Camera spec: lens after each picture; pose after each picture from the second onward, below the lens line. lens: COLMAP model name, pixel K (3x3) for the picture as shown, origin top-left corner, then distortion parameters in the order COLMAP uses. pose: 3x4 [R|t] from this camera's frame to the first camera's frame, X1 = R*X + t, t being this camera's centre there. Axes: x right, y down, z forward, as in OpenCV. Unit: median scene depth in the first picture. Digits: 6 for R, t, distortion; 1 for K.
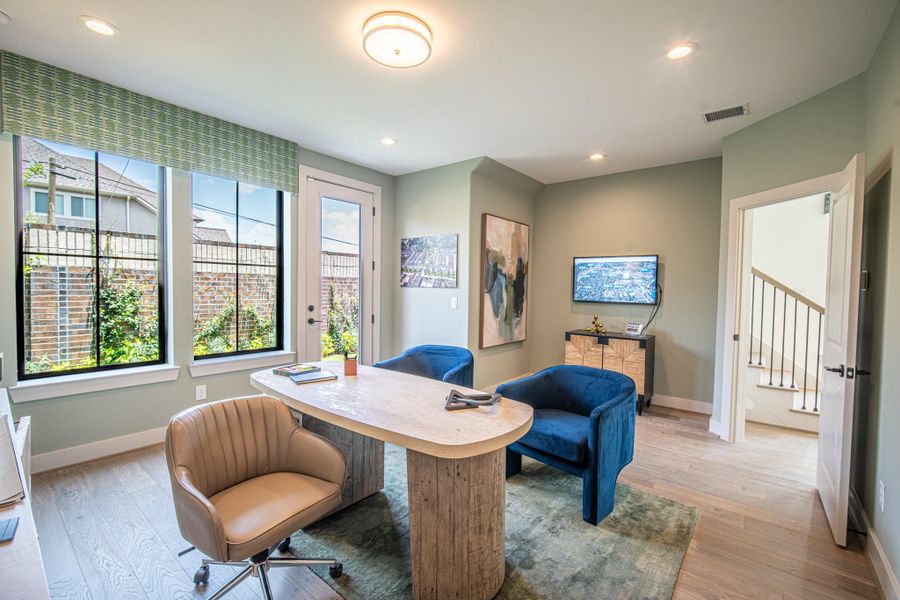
lens RADIAL K [[391.2, 0, 448.1], [0, 391.2, 298.3], [0, 0, 1]] dist [-0.008434, 0.001026]
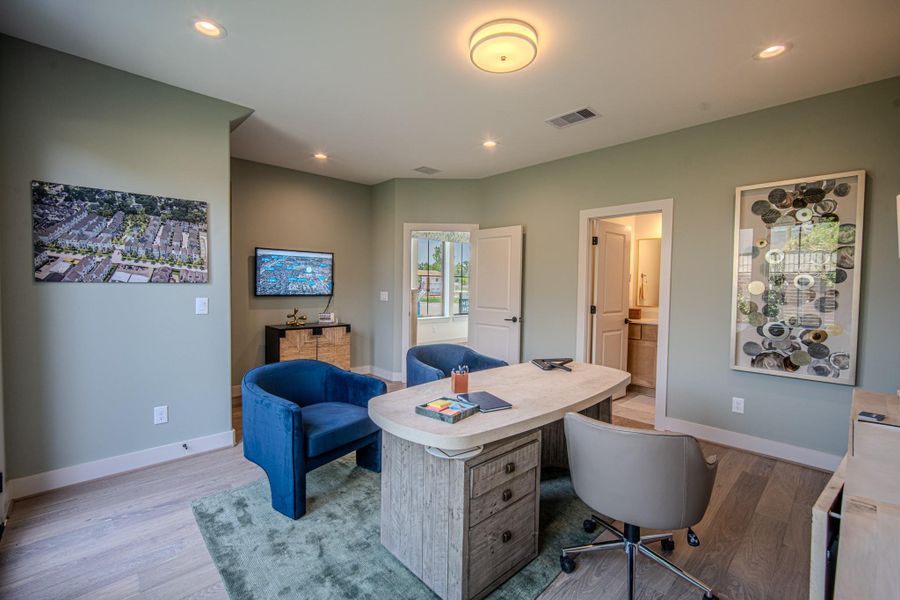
lens RADIAL K [[391.2, 0, 448.1], [0, 391.2, 298.3], [0, 0, 1]] dist [-0.008434, 0.001026]
pose [[0.128806, -0.050338, 0.990391, -0.555528], [0.019836, 0.998642, 0.048177, -0.023298], [-0.991471, 0.013440, 0.129630, 0.470970]]
